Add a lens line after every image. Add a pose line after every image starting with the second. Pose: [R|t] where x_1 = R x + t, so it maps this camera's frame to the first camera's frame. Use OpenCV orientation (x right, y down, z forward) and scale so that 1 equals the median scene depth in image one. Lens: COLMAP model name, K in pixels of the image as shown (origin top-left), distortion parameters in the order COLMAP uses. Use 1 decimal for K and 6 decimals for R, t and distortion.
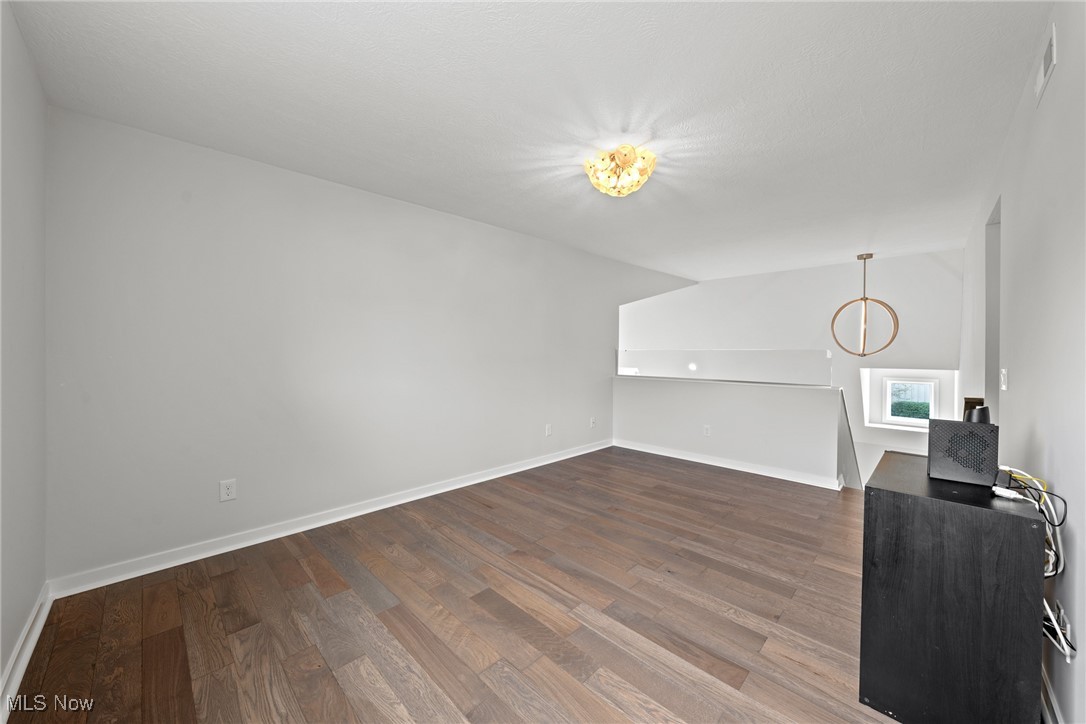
lens RADIAL K [[393.2, 0, 544.4], [0, 393.2, 354.1], [0, 0, 1]] dist [-0.000702, -0.000008]
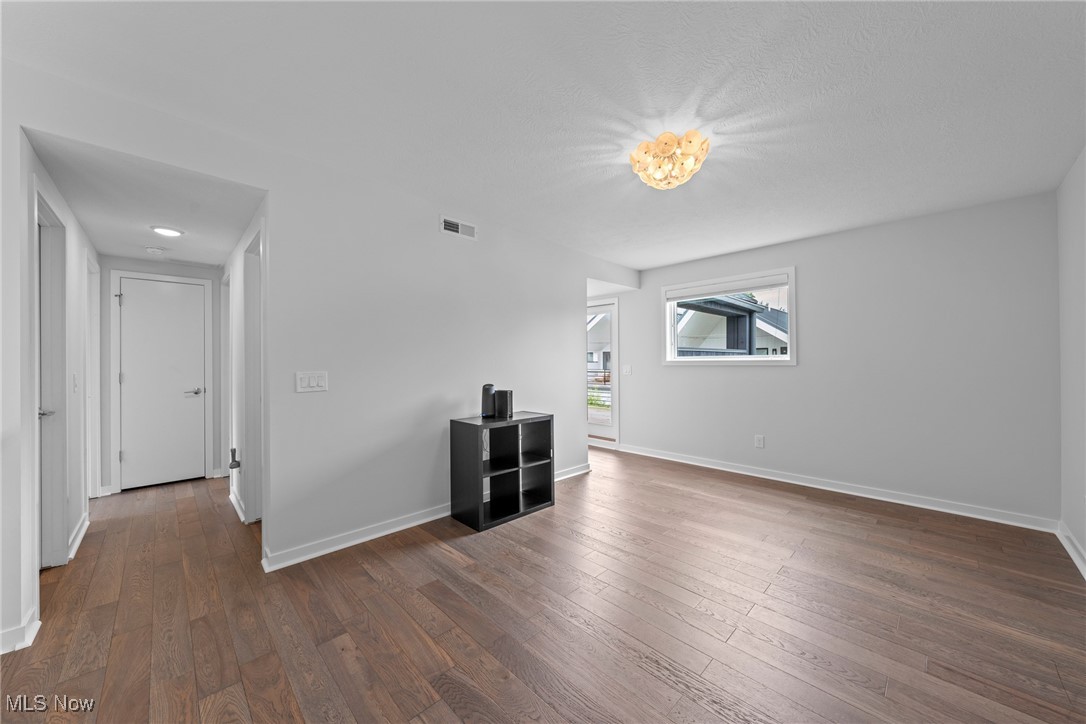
lens RADIAL K [[394.5, 0, 539.9], [0, 394.5, 361.3], [0, 0, 1]] dist [0.001198, 0.000177]
pose [[-0.999505, -0.006951, 0.030678, 0.462509], [-0.006960, 0.999976, -0.000185, 0.003314], [-0.030676, -0.000398, -0.999529, 1.923323]]
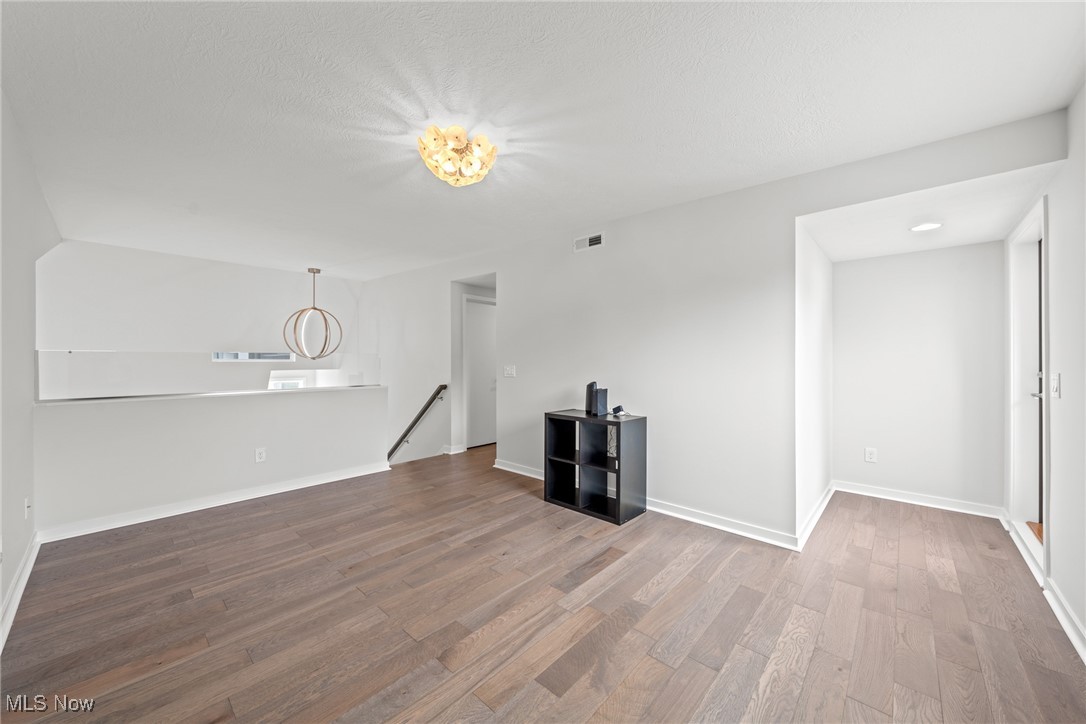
lens RADIAL K [[394.5, 0, 539.9], [0, 394.5, 361.3], [0, 0, 1]] dist [0.001198, 0.000177]
pose [[-0.025648, -0.012828, 0.999589, -0.721034], [-0.002668, 0.999915, 0.012764, -0.011125], [-0.999667, -0.002339, -0.025681, 0.833442]]
